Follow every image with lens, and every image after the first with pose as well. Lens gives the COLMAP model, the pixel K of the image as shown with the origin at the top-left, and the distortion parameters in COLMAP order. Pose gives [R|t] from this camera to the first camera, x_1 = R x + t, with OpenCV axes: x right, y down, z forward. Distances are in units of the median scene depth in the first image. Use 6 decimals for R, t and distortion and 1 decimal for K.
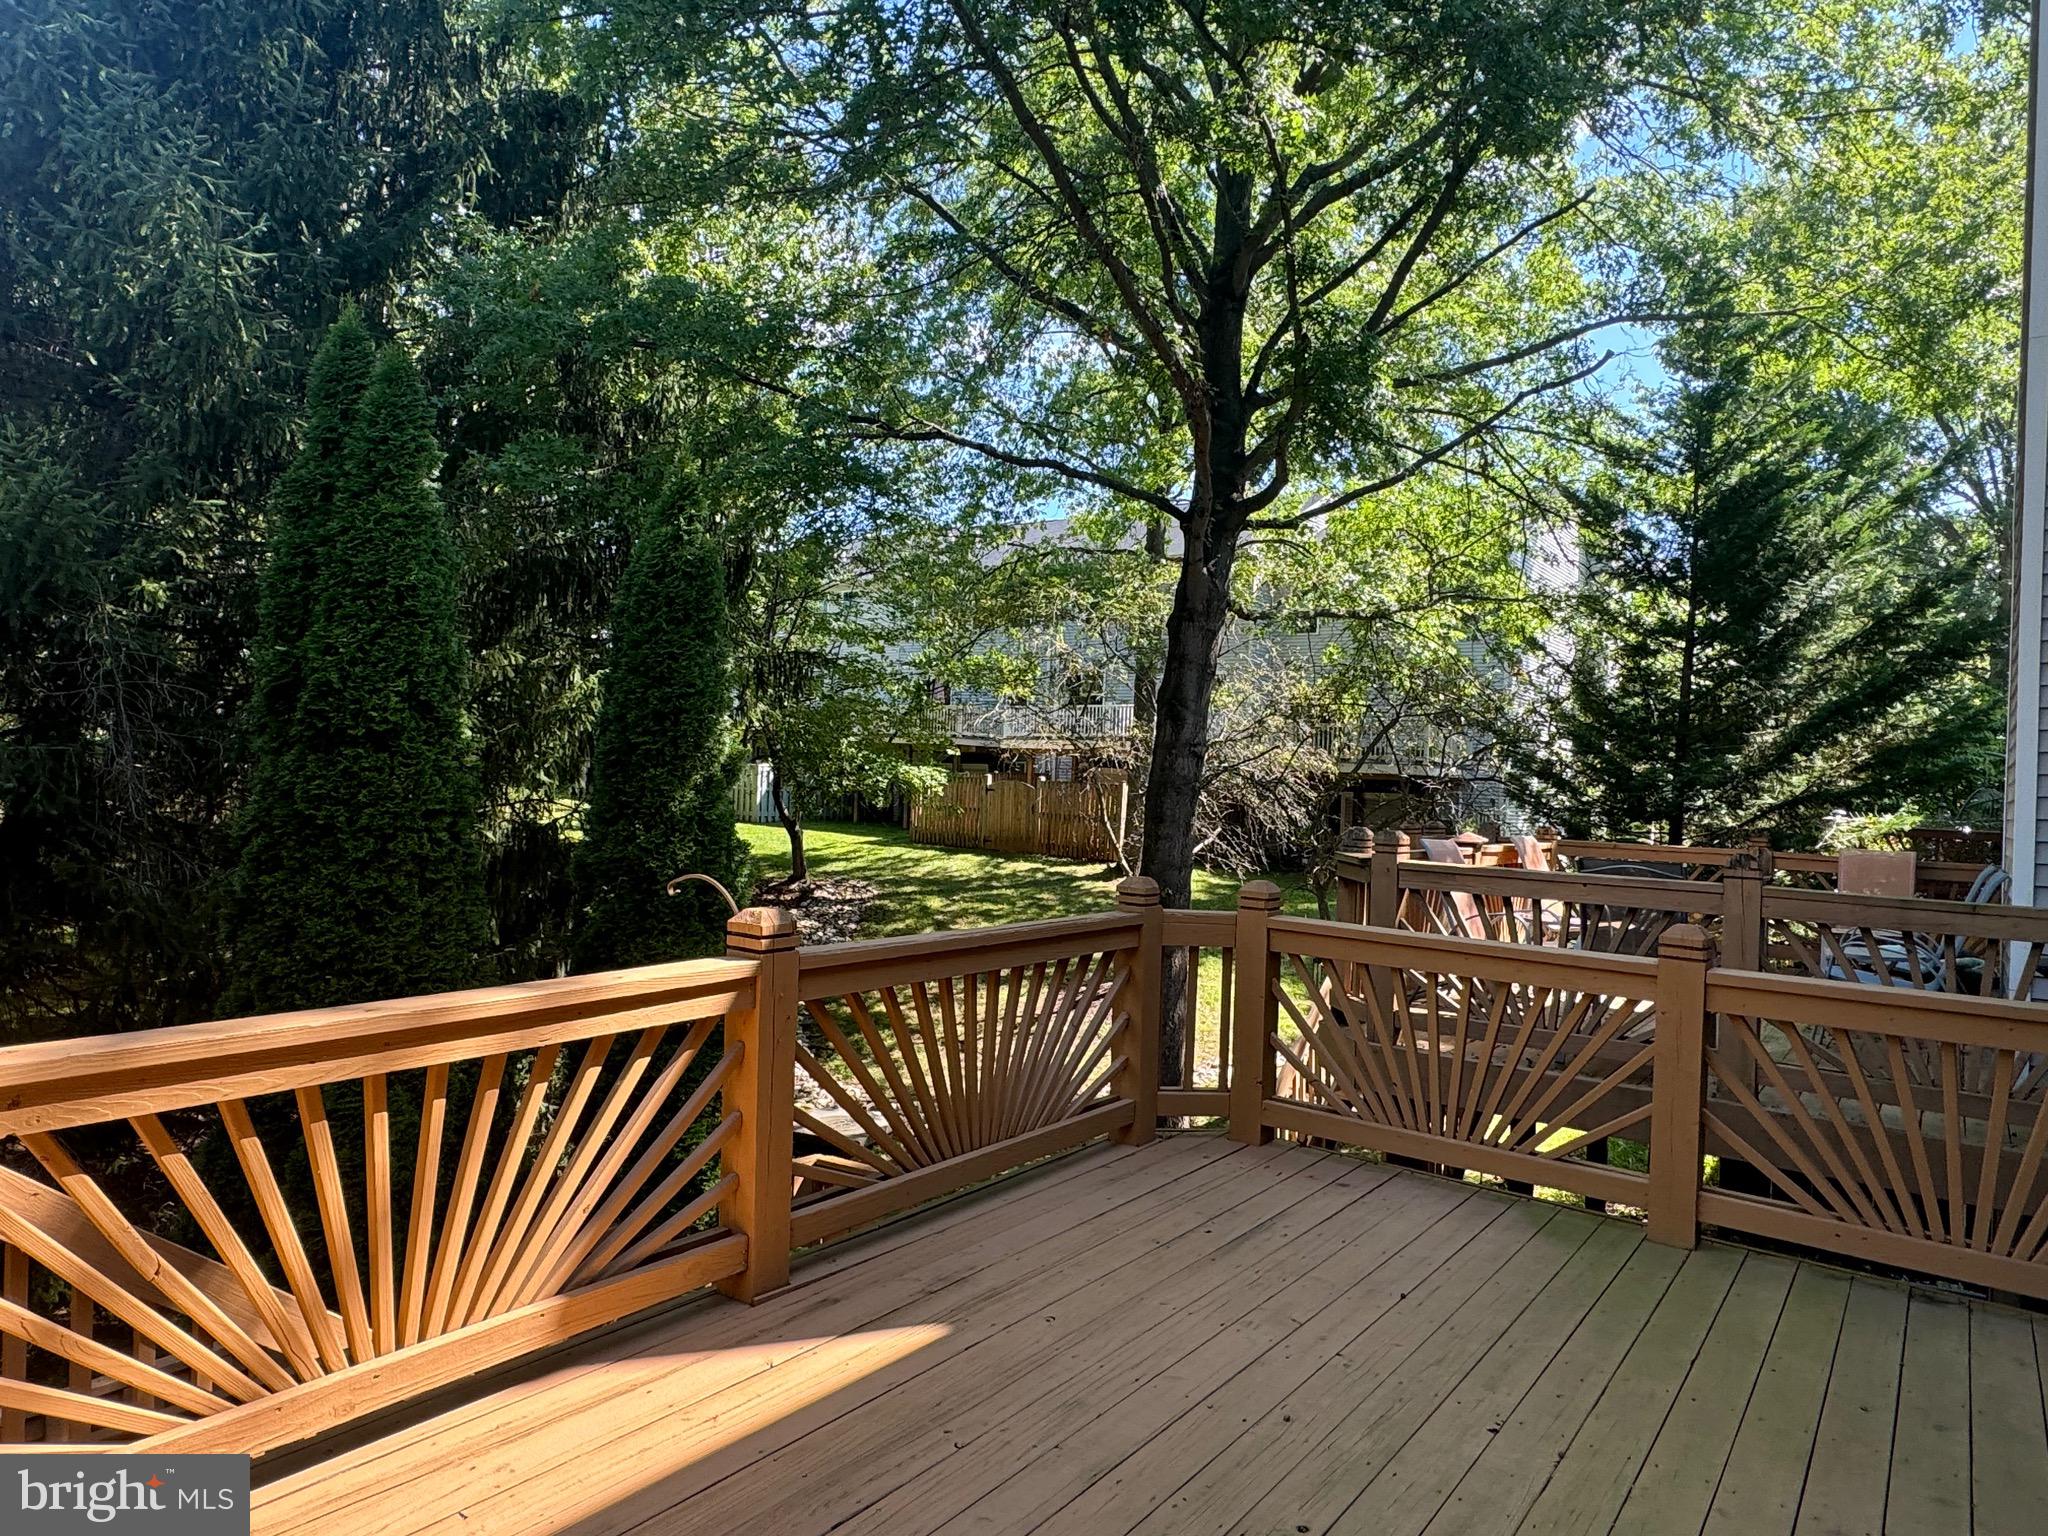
lens RADIAL K [[1250.9, 0, 1020.4], [0, 1250.9, 770.8], [0, 0, 1]] dist [-0.001347, -0.001403]
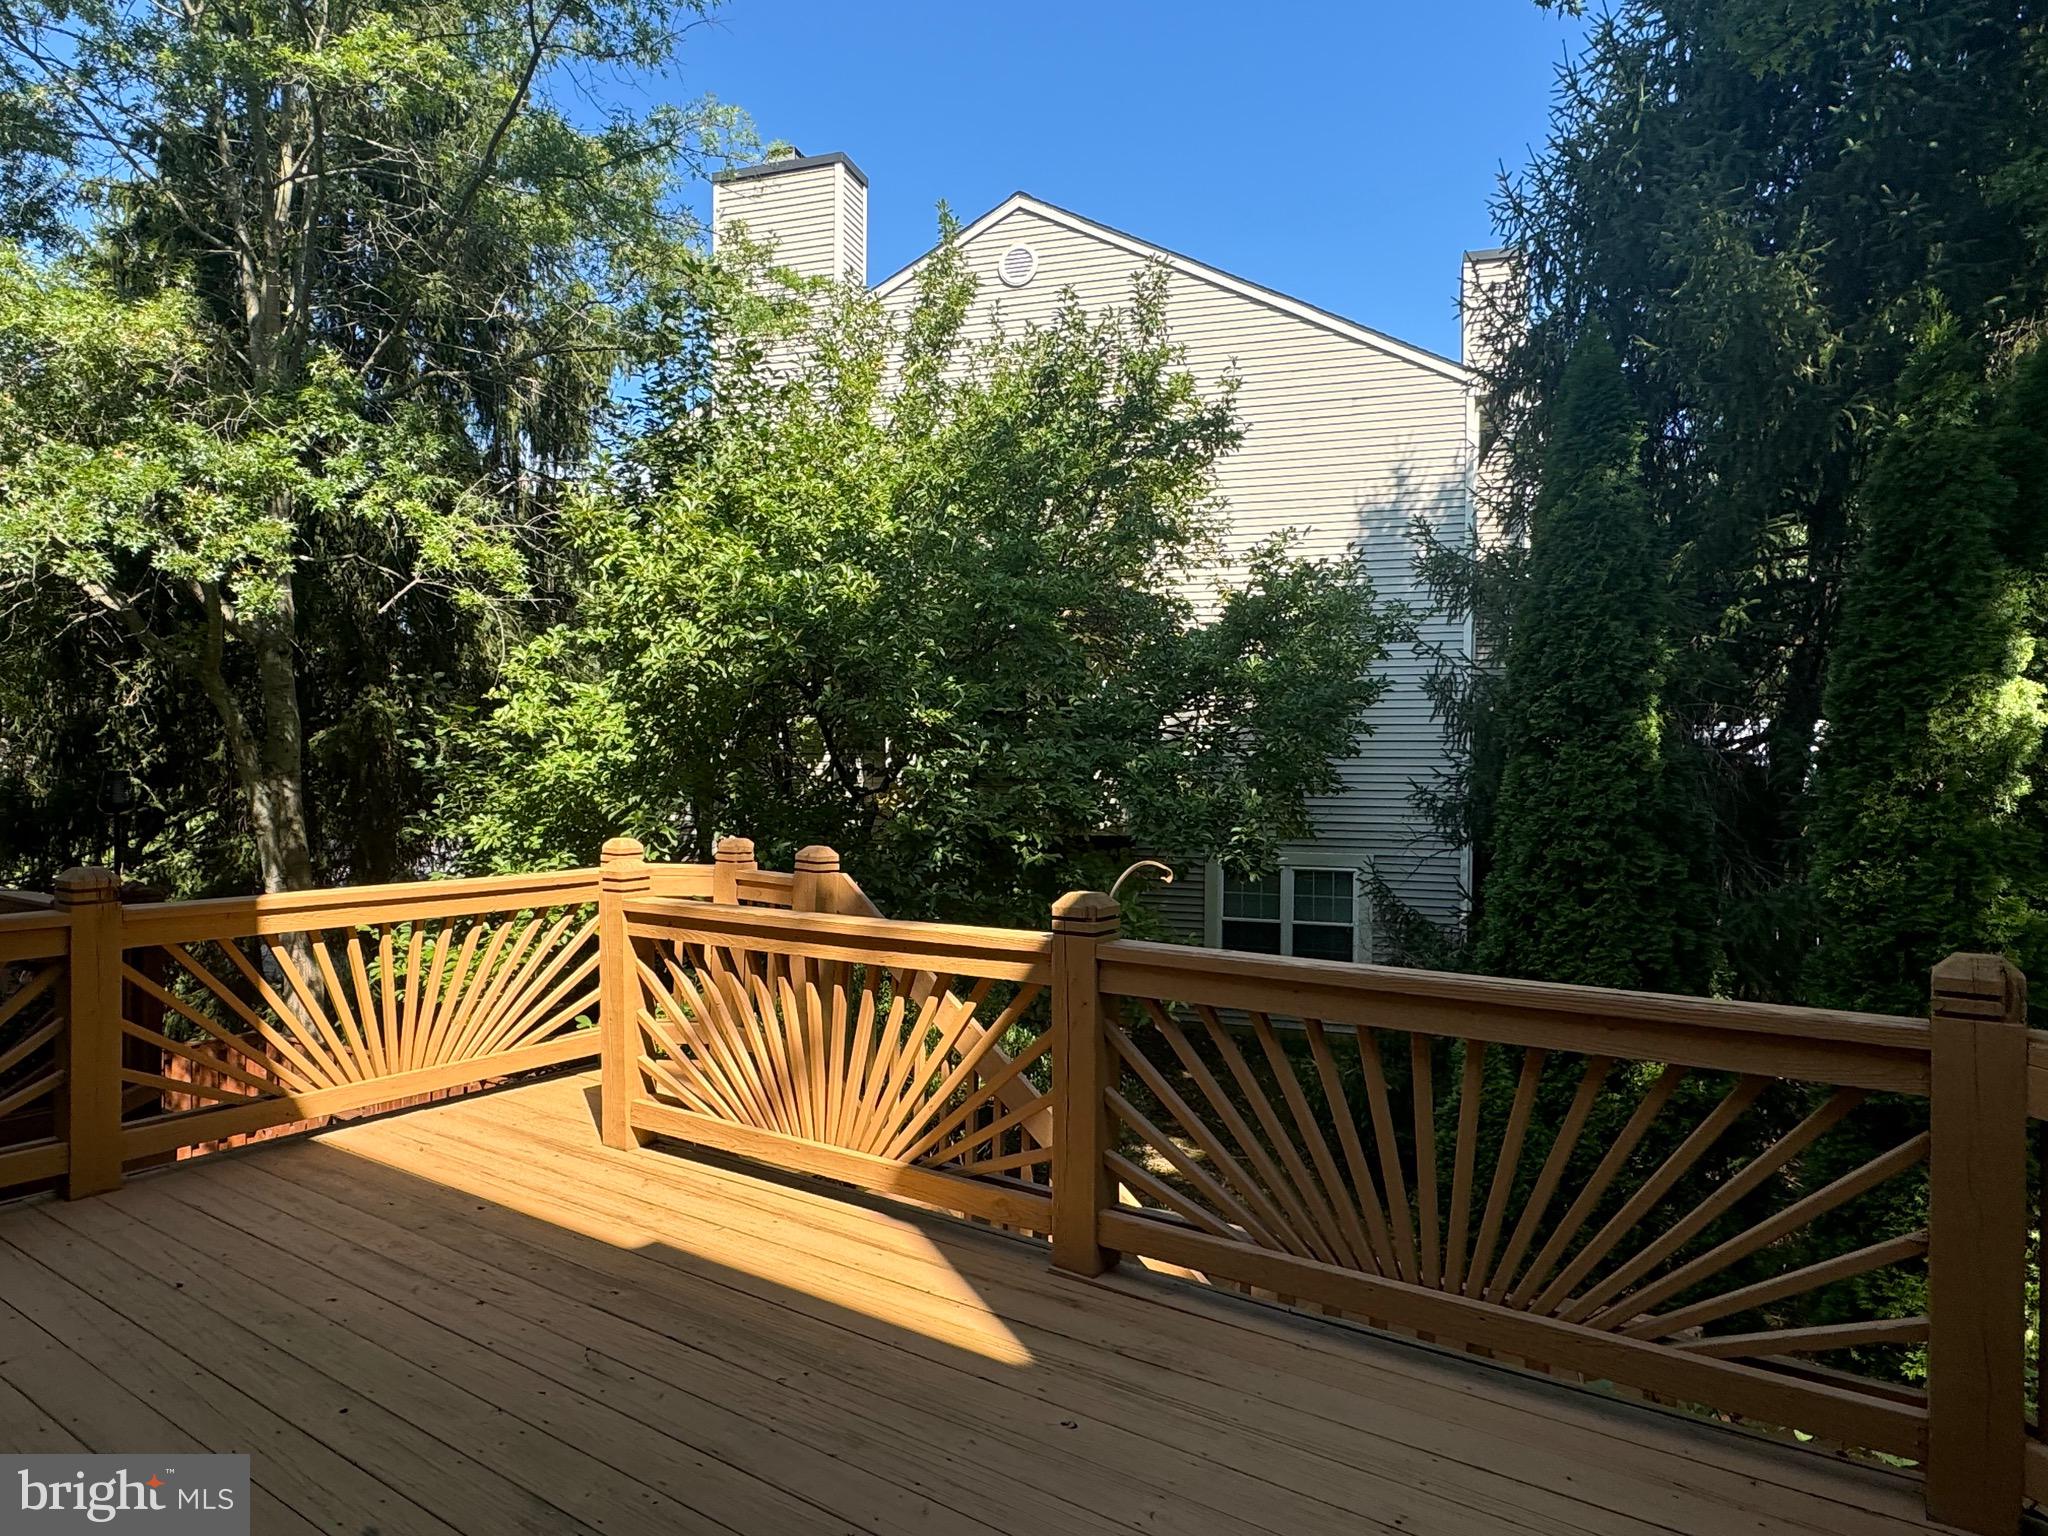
lens RADIAL K [[1250.9, 0, 1020.4], [0, 1250.9, 770.8], [0, 0, 1]] dist [-0.001347, -0.001403]
pose [[0.034151, -0.032996, -0.998872, 0.909366], [0.001476, 0.999455, -0.032964, 0.051726], [0.999416, -0.000348, 0.034182, 1.027222]]
